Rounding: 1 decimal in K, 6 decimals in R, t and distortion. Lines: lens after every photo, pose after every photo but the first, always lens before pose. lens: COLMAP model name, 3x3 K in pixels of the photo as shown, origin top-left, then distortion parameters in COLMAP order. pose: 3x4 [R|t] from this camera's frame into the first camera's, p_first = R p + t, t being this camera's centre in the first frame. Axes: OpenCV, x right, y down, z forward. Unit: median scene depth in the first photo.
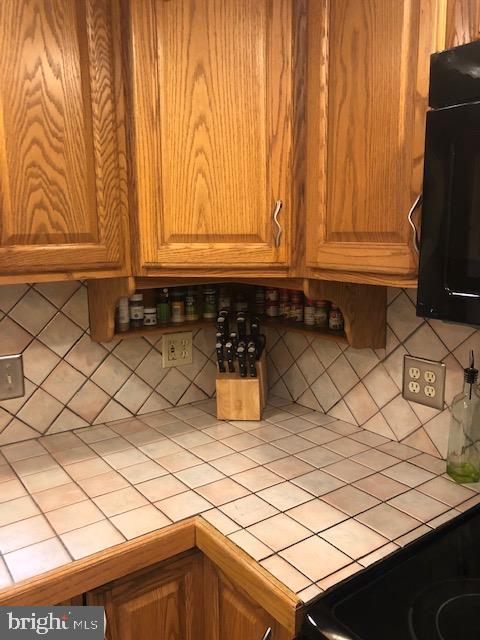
lens RADIAL K [[523.2, 0, 240.4], [0, 523.2, 314.5], [0, 0, 1]] dist [0.016844, -0.014118]
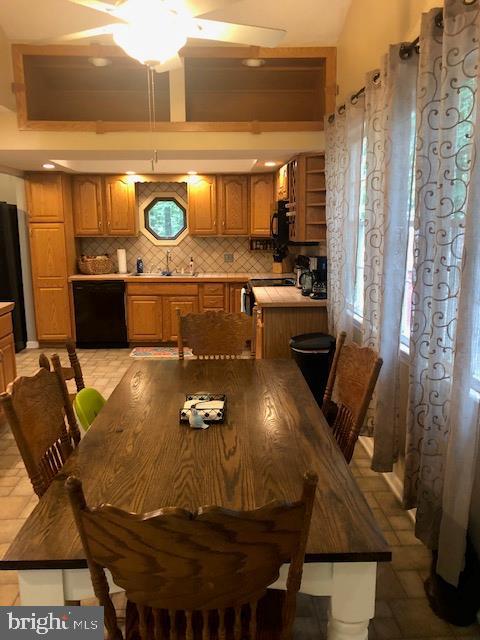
lens RADIAL K [[523.2, 0, 240.3], [0, 523.2, 320.3], [0, 0, 1]] dist [0.016844, -0.014118]
pose [[0.815770, 0.105872, -0.568604, 2.520040], [-0.096013, 0.994252, 0.047377, 0.473443], [0.570351, 0.015944, 0.821246, -2.998135]]
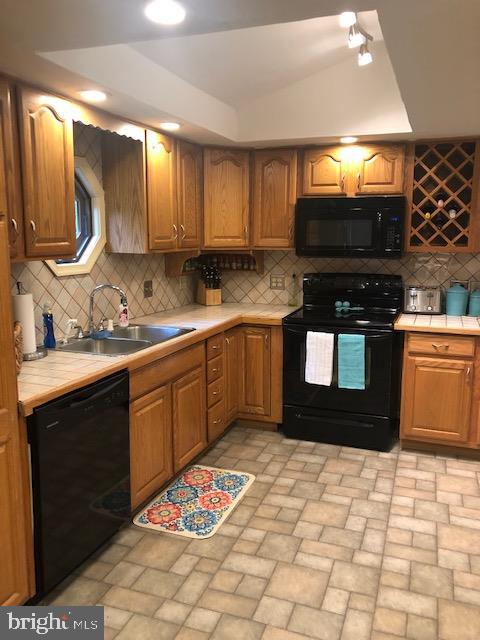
lens RADIAL K [[523.2, 0, 247.5], [0, 523.2, 309.6], [0, 0, 1]] dist [0.016844, -0.014118]
pose [[0.833043, -0.069509, 0.548824, -1.568968], [0.080826, 0.996722, 0.003552, 0.267385], [-0.547272, 0.041400, 0.835930, -1.576177]]
